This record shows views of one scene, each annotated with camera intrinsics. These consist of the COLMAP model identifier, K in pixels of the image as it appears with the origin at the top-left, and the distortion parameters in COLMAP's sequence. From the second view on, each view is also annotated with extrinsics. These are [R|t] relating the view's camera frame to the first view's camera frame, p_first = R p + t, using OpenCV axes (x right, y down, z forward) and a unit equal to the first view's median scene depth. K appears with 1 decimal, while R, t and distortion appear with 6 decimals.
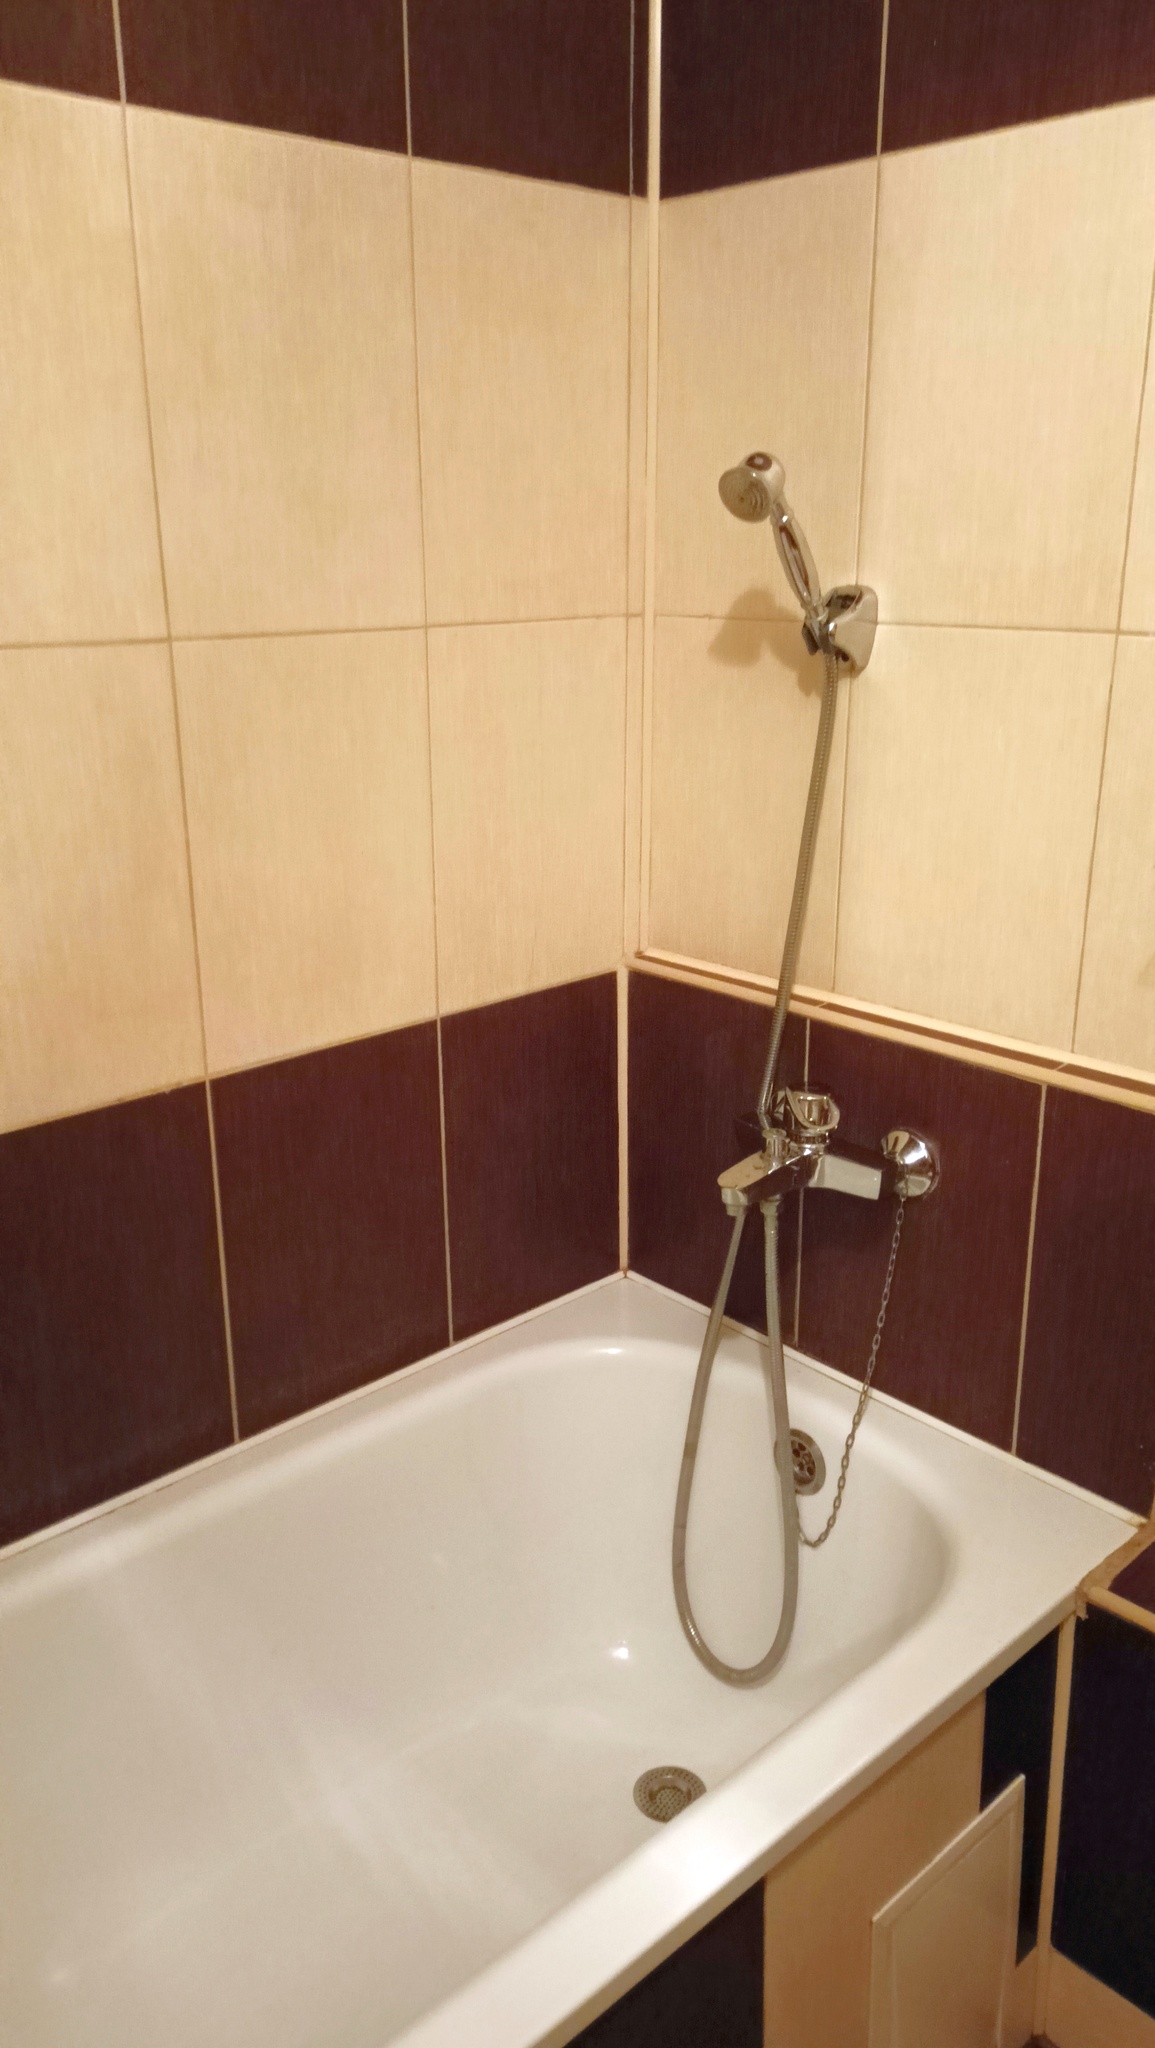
lens RADIAL K [[1504.2, 0, 563.1], [0, 1504.2, 1028.4], [0, 0, 1]] dist [0.117300, -0.162611]
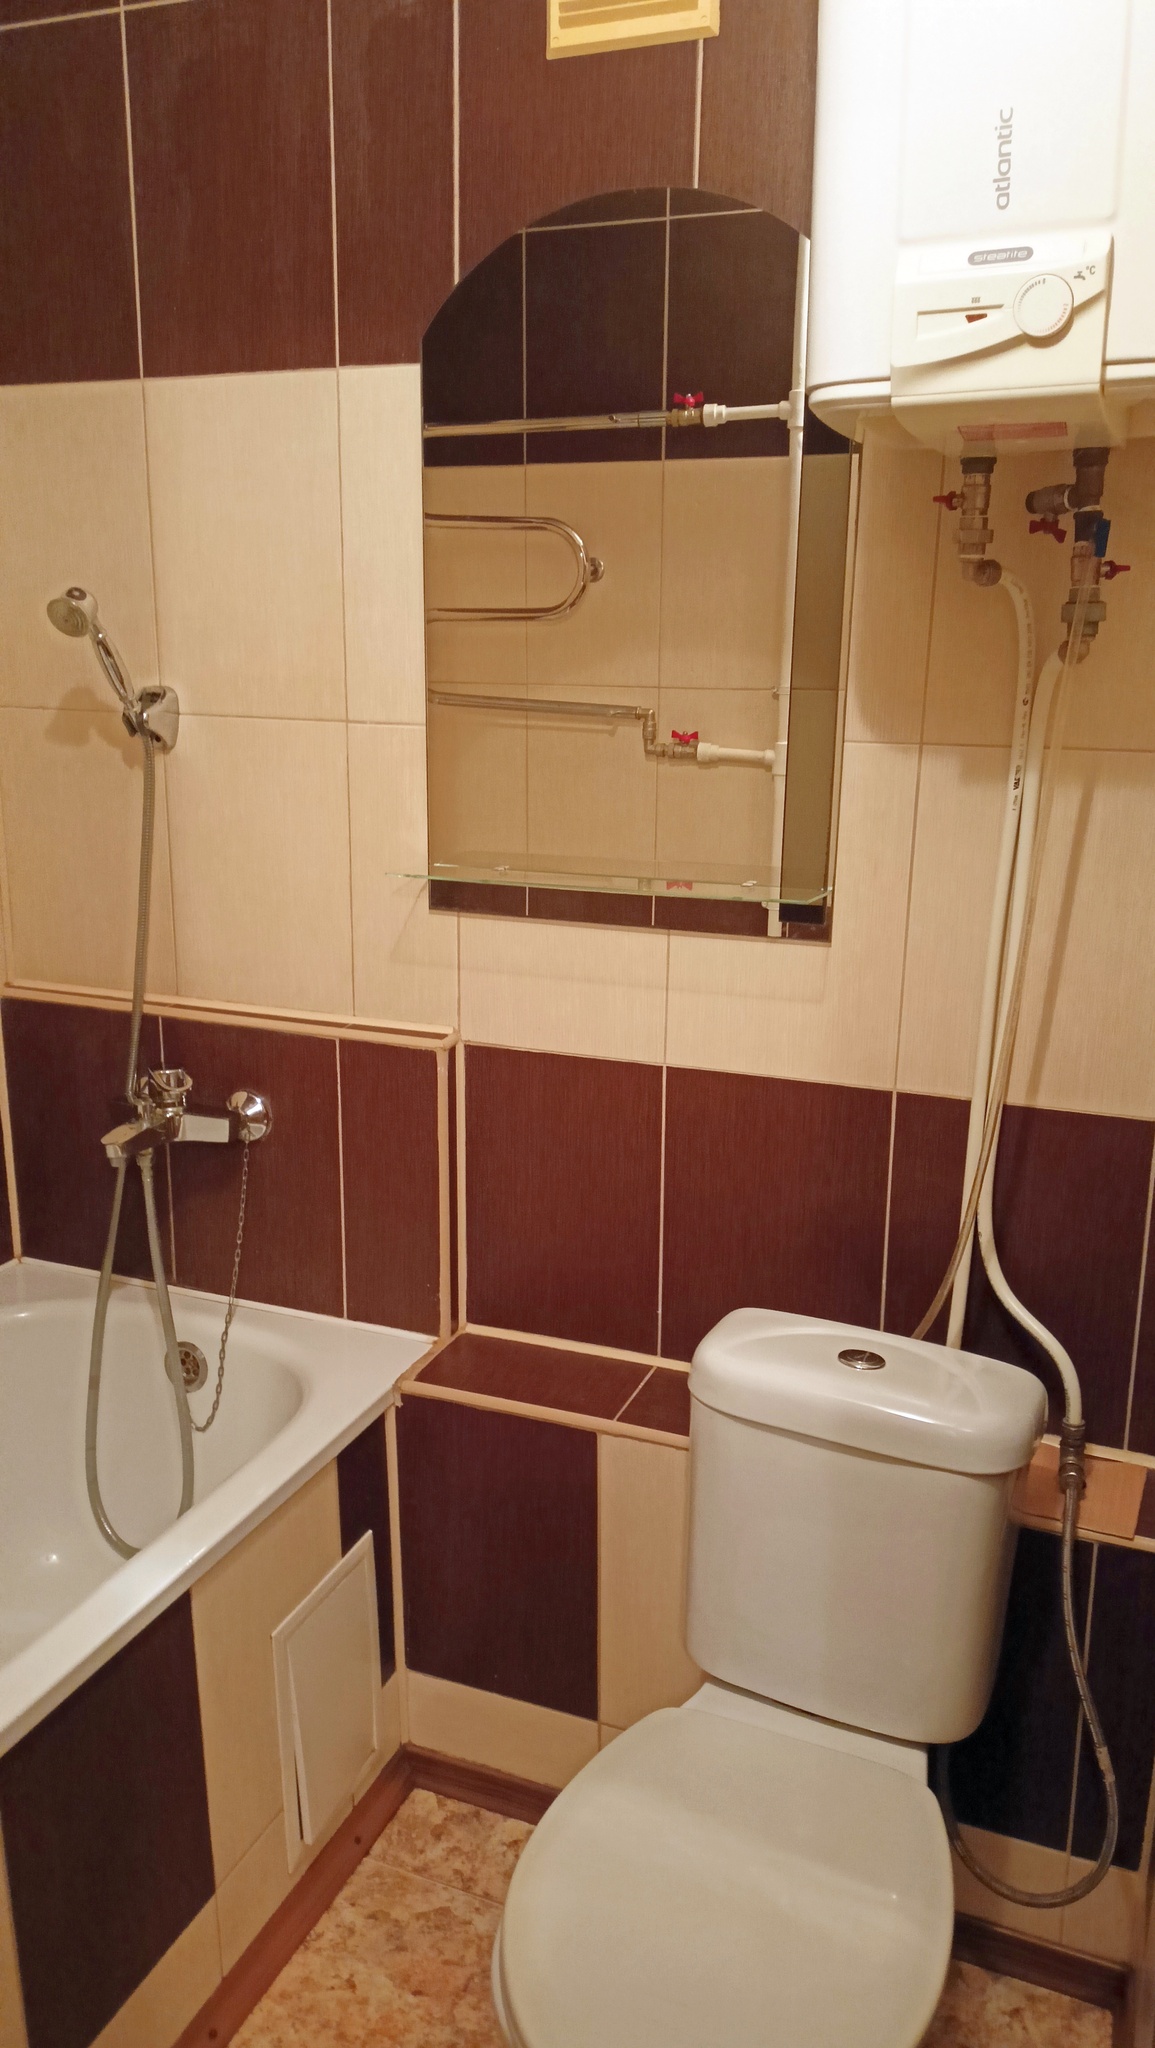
lens RADIAL K [[1504.2, 0, 563.1], [0, 1504.2, 1028.4], [0, 0, 1]] dist [0.117300, -0.162611]
pose [[0.902799, -0.084861, 0.421607, -0.076068], [0.118737, 0.991418, -0.054703, 0.120515], [-0.413346, 0.099446, 0.905127, -0.324702]]
